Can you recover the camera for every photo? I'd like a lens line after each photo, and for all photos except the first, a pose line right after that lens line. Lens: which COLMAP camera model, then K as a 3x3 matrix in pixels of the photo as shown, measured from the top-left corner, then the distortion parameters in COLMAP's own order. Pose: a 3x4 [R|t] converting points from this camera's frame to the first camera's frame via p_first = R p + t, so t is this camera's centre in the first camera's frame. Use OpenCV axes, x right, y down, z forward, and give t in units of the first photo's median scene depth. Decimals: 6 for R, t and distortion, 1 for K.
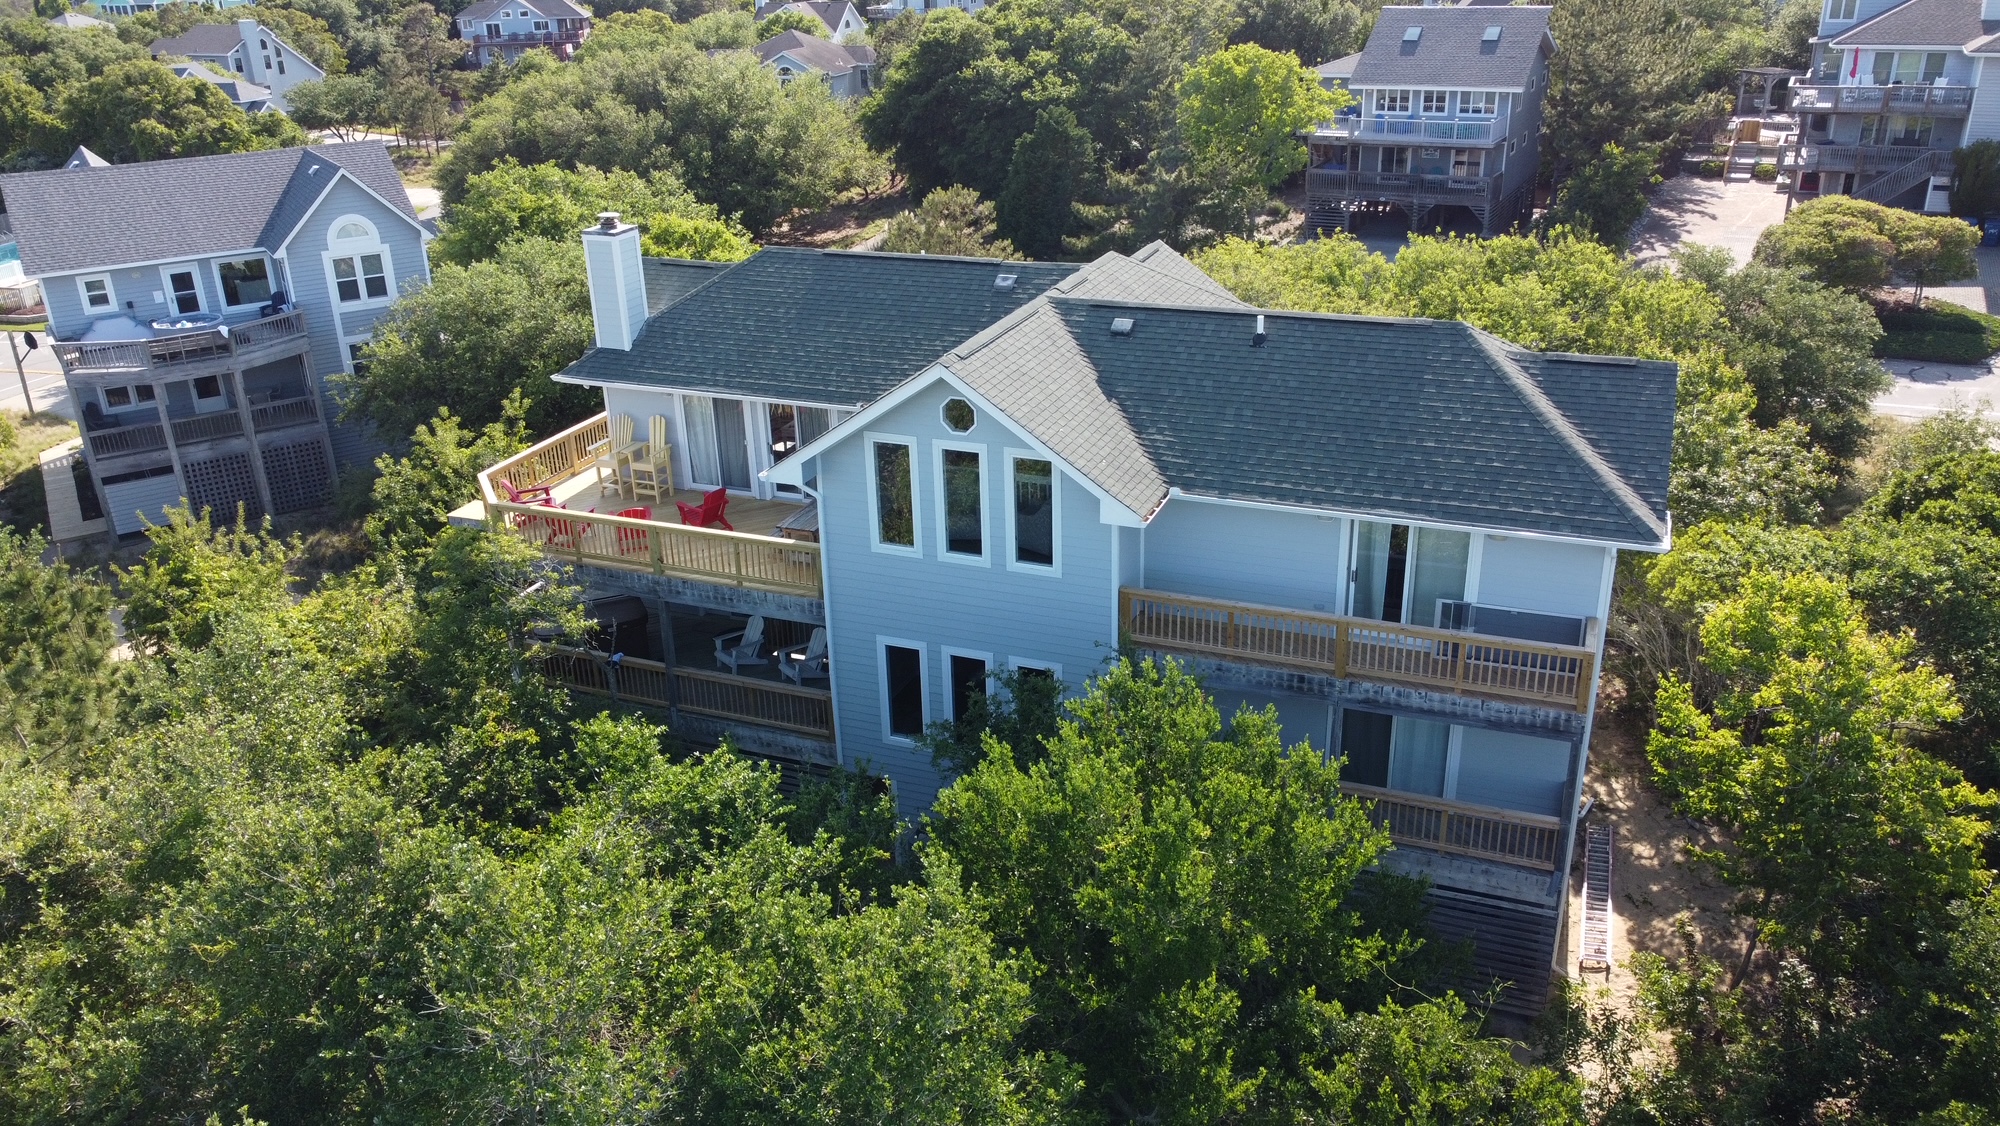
lens RADIAL K [[1523.7, 0, 1000.0], [0, 1523.7, 563.0], [0, 0, 1]] dist [0.010148, 0.001622]
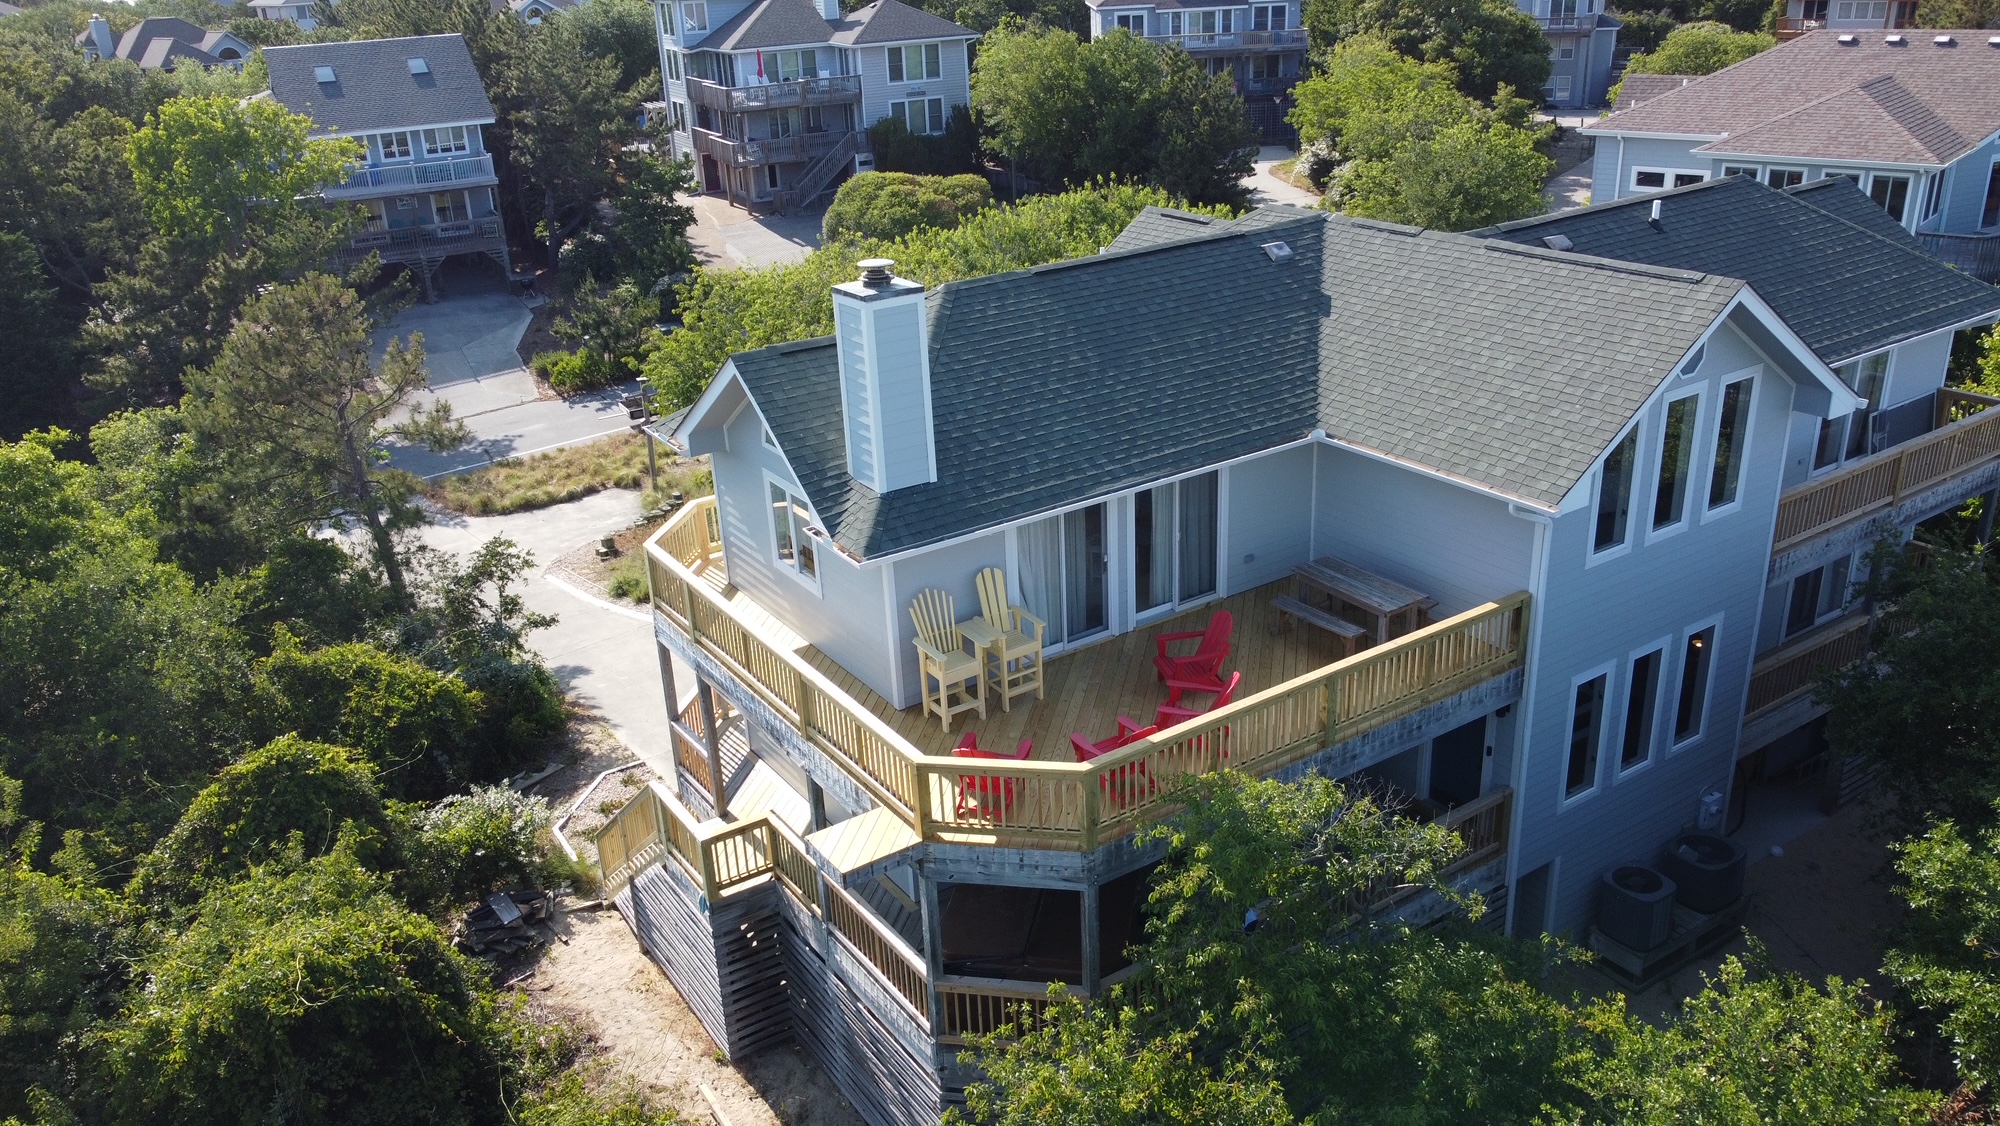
lens RADIAL K [[1523.7, 0, 1000.0], [0, 1523.7, 563.0], [0, 0, 1]] dist [0.010148, 0.001622]
pose [[0.572999, -0.319165, 0.754854, -0.545221], [0.353739, 0.927155, 0.123499, -0.137388], [-0.739284, 0.196257, 0.644161, 0.473746]]
